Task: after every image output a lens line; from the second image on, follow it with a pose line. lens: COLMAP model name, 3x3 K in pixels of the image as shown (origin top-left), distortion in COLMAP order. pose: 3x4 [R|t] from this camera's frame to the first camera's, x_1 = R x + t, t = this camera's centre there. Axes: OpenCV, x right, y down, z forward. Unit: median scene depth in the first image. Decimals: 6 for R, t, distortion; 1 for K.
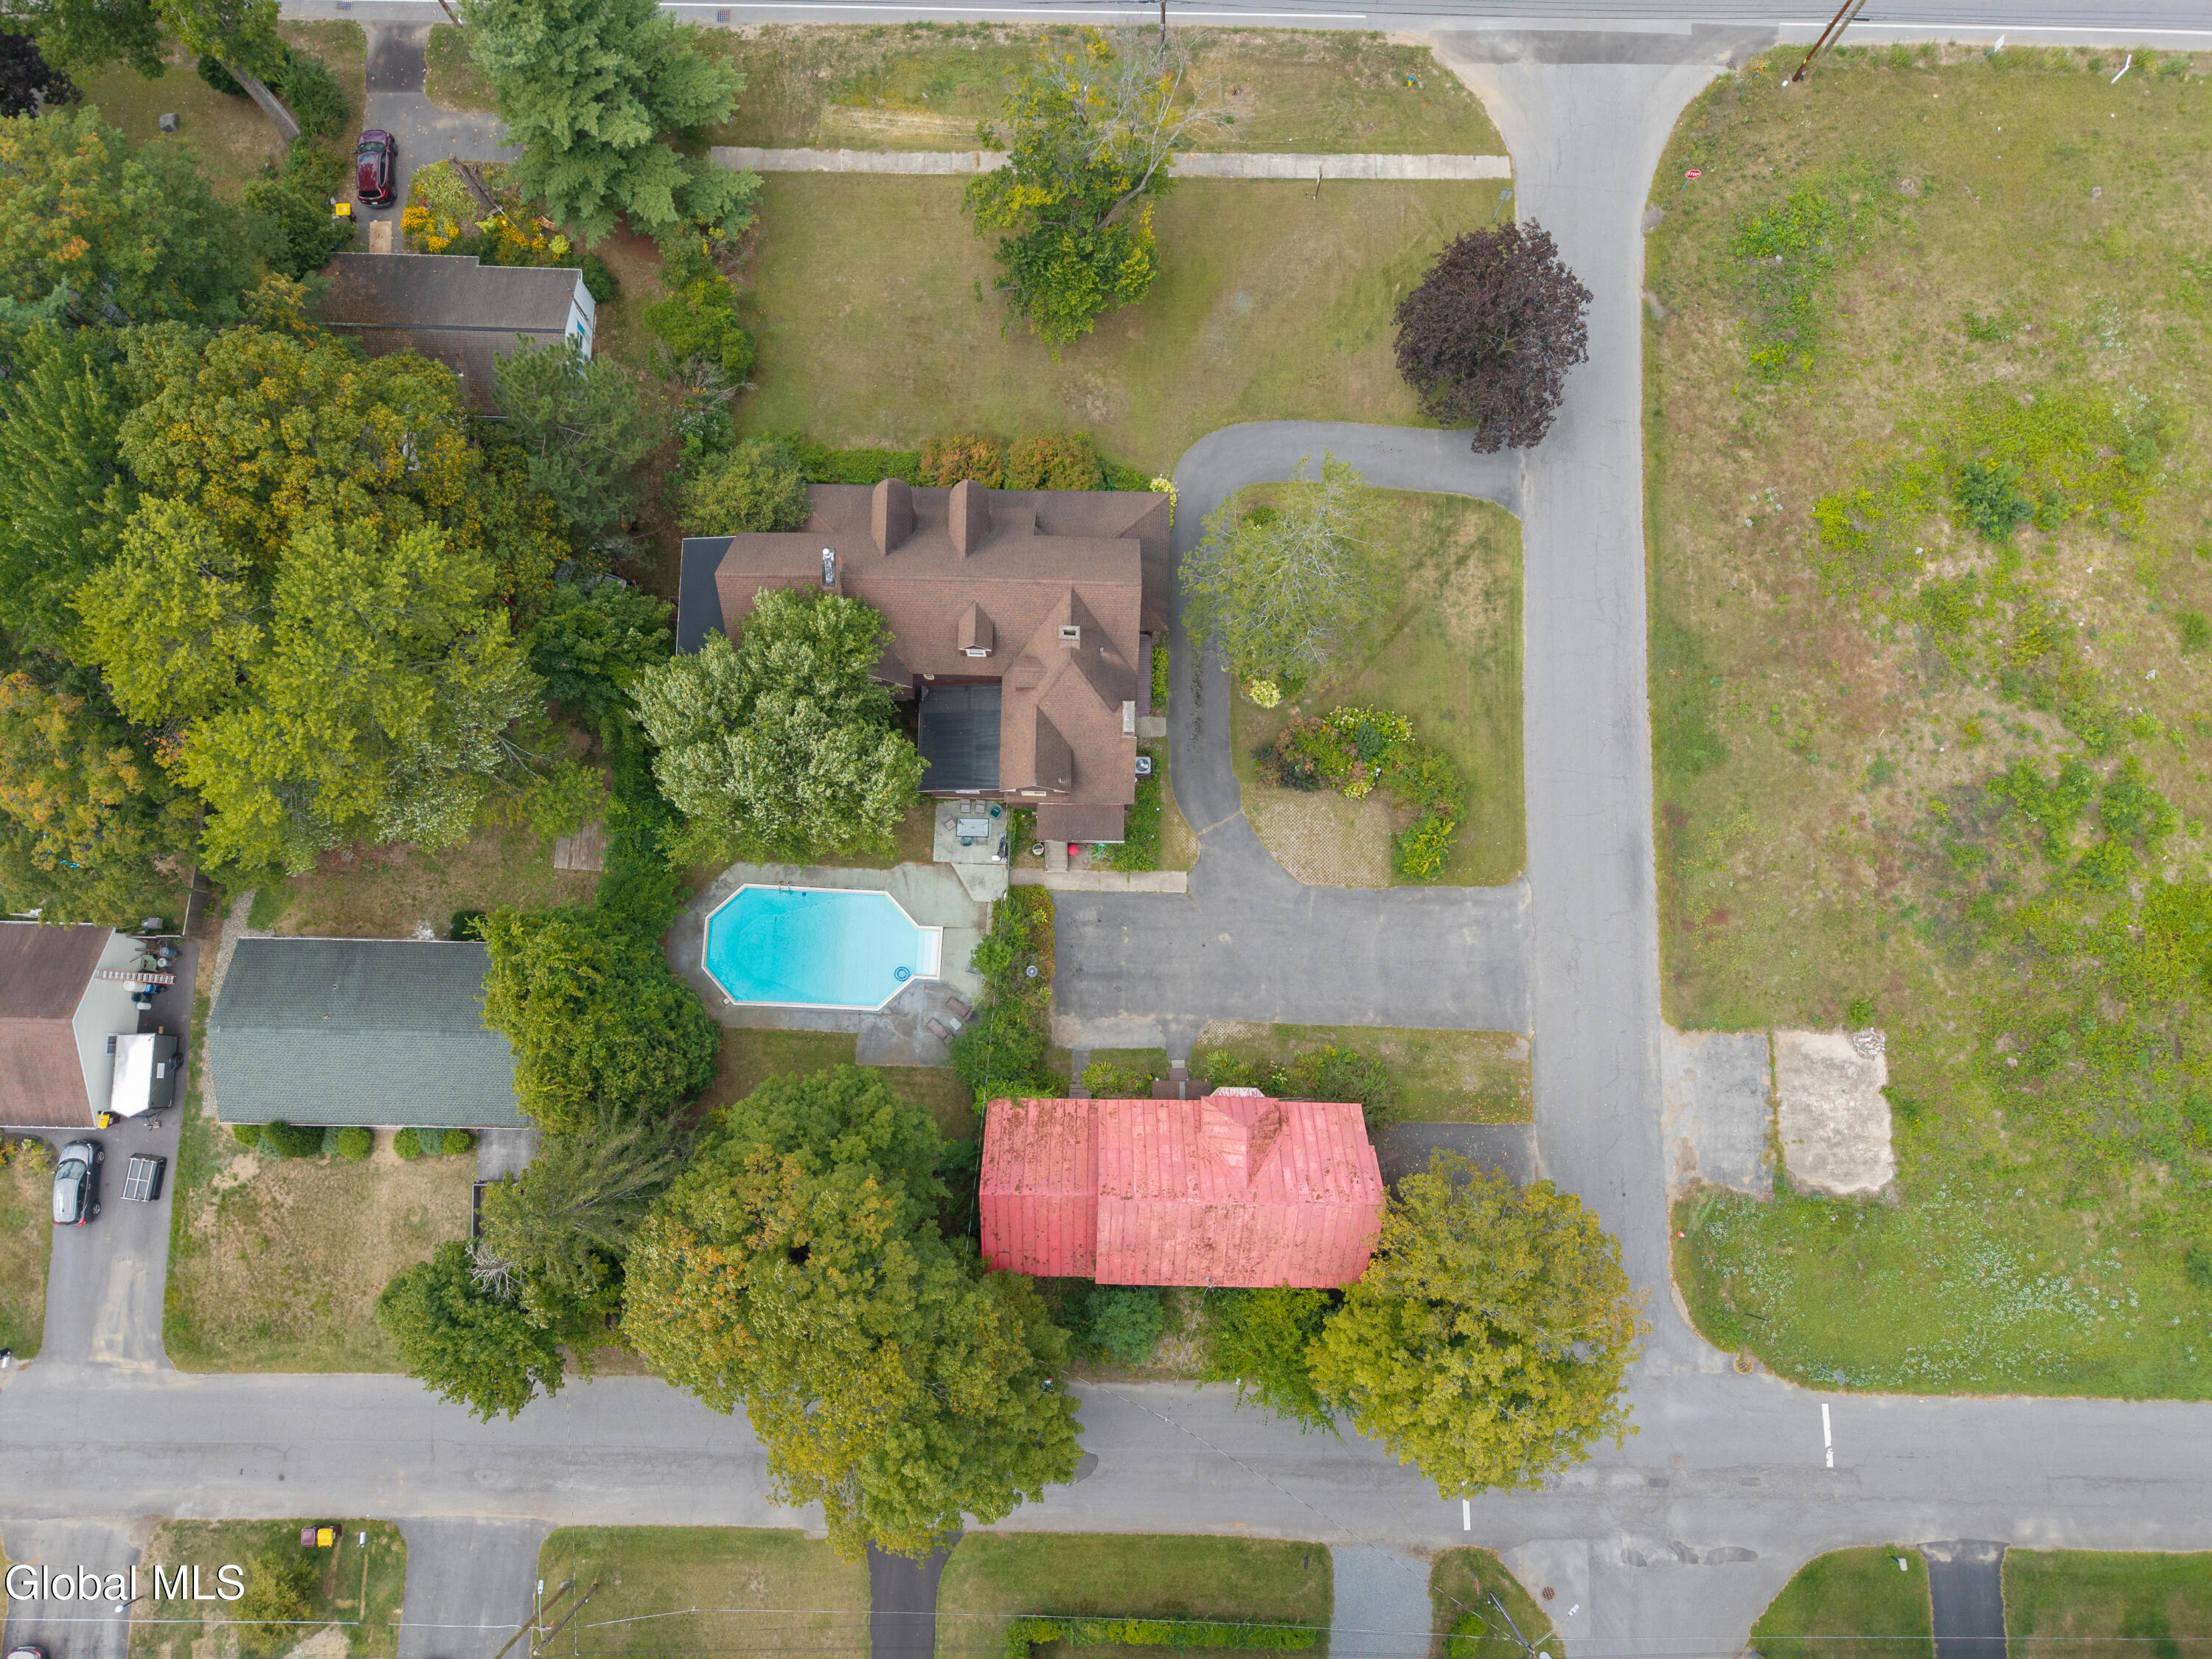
lens RADIAL K [[1494.1, 0, 1106.0], [0, 1494.1, 829.5], [0, 0, 1]] dist [0.021089, -0.005372]
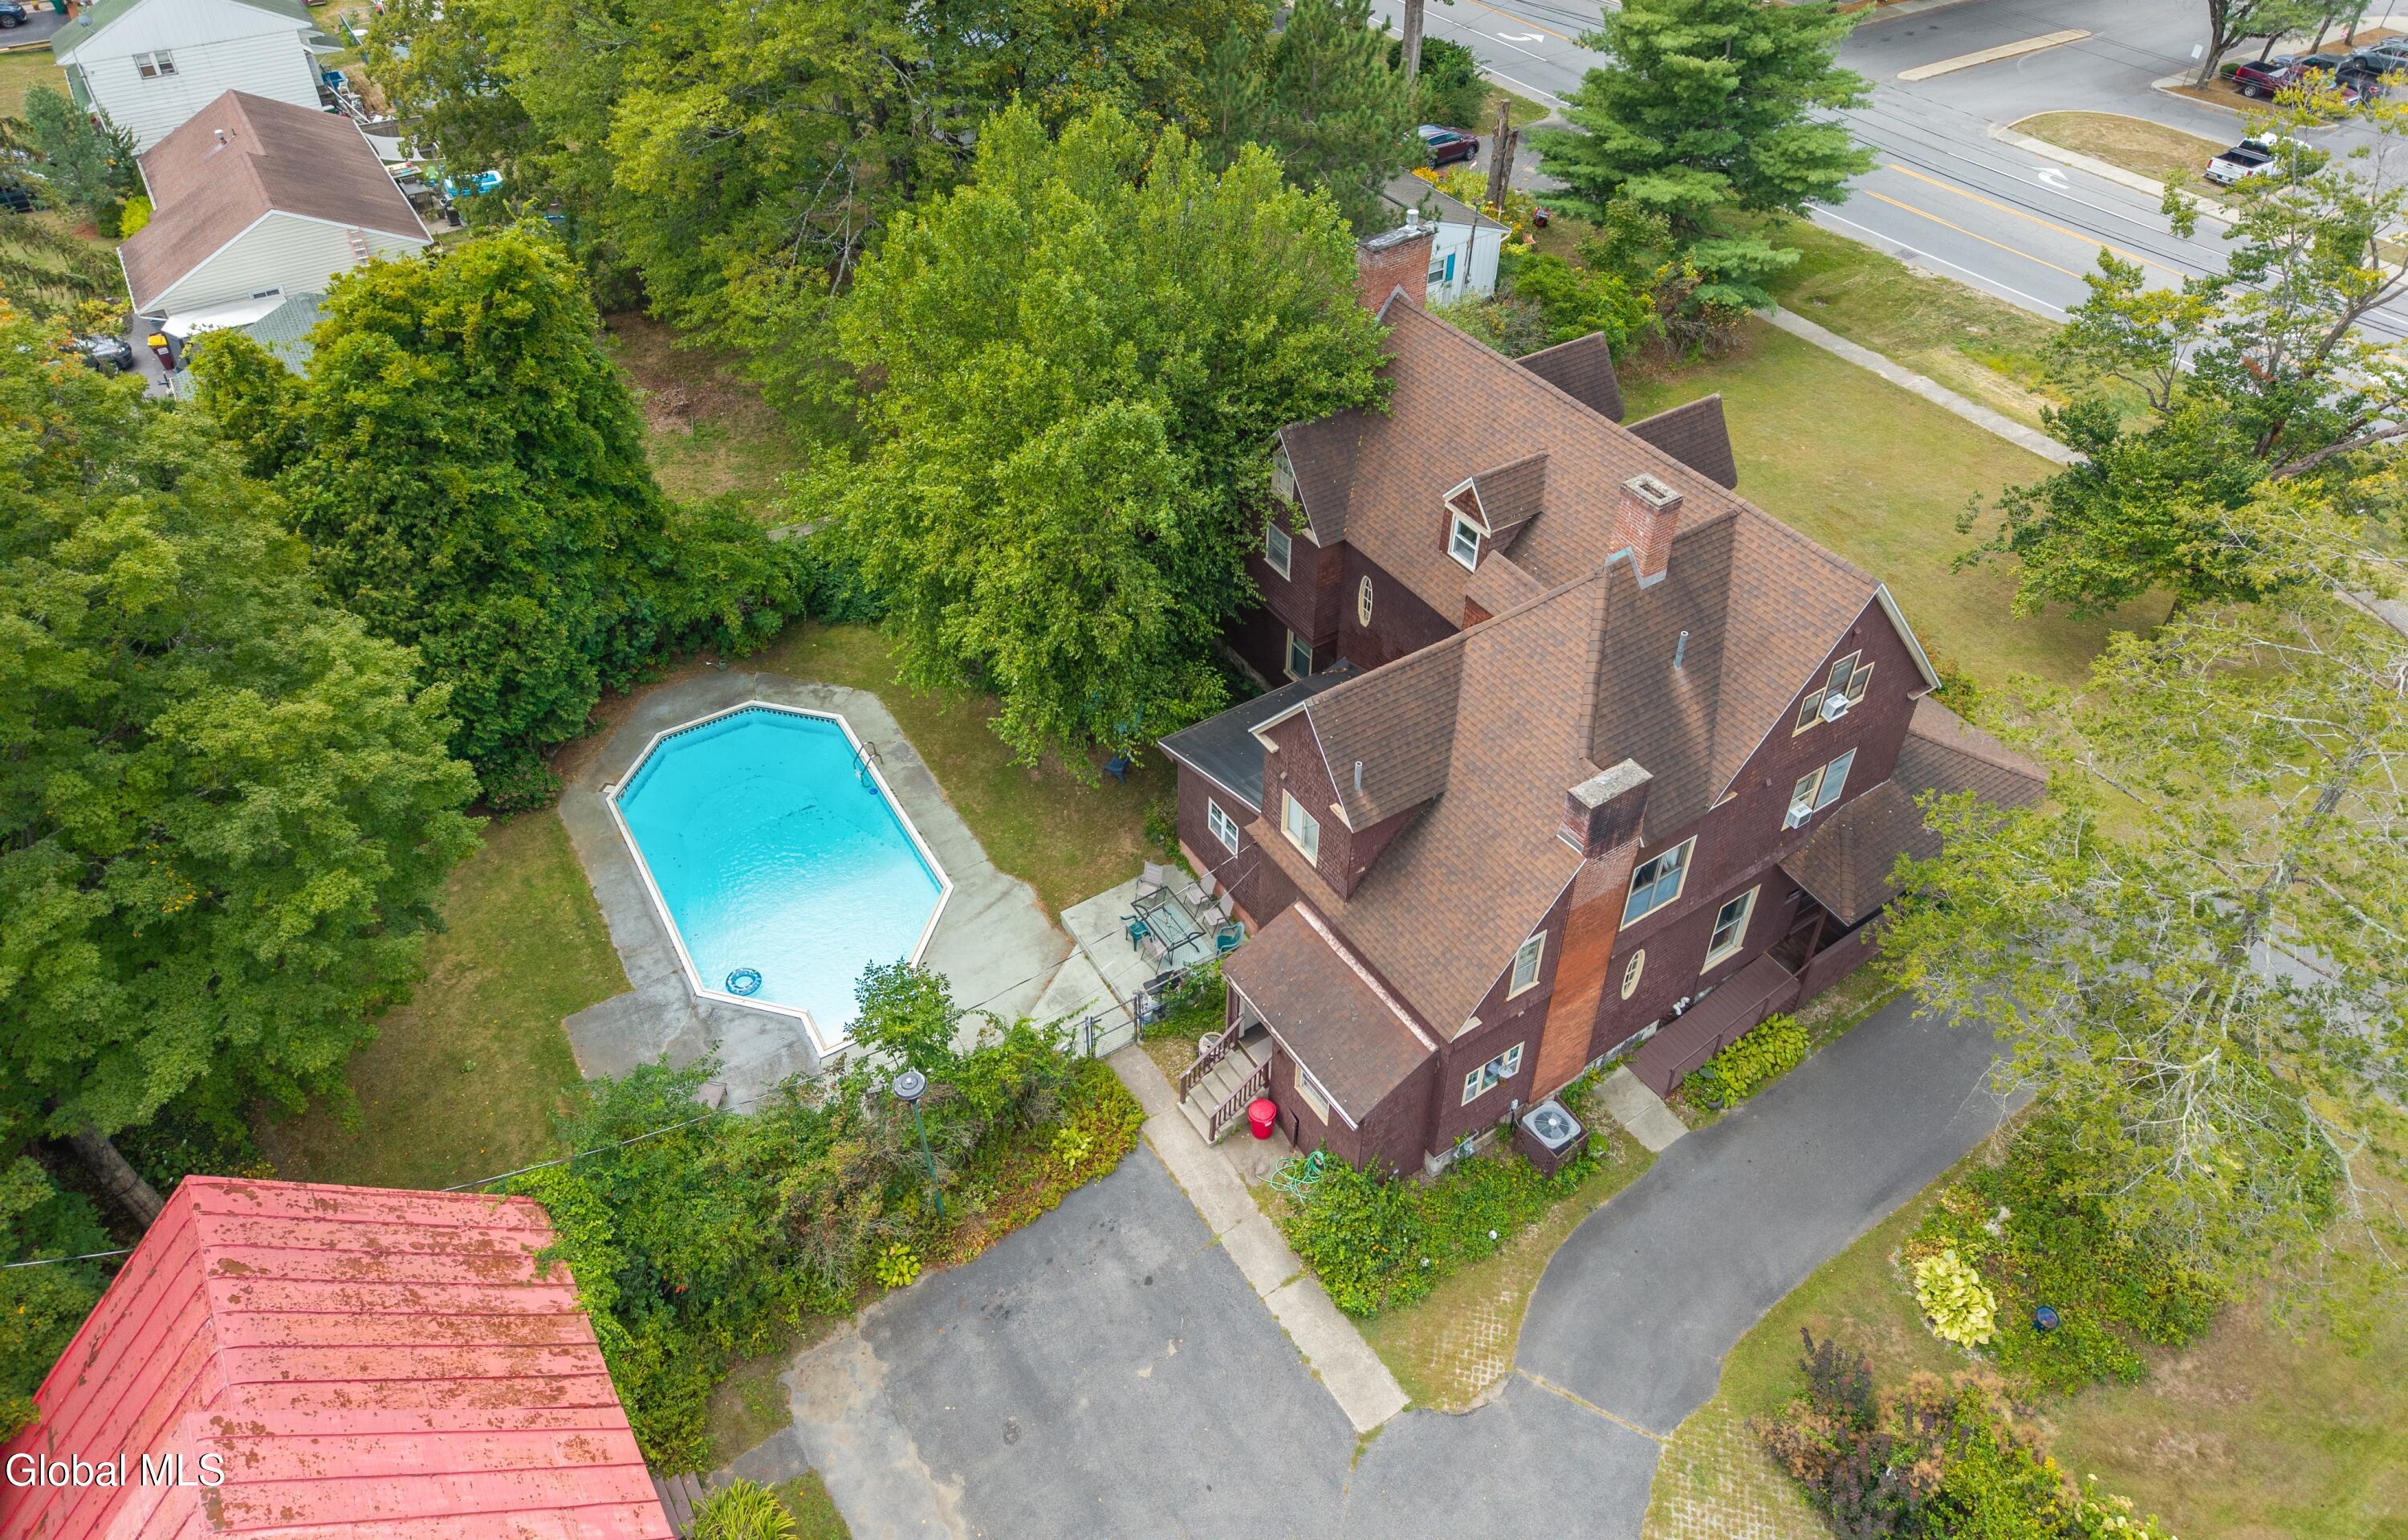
lens RADIAL K [[1623.1, 0, 1197.9], [0, 1623.1, 594.9], [0, 0, 1]] dist [0.028589, -0.019684]
pose [[0.560171, 0.488937, -0.668692, 0.182261], [-0.820203, 0.440495, -0.365010, 0.120207], [0.116089, 0.752931, 0.647780, 0.607064]]
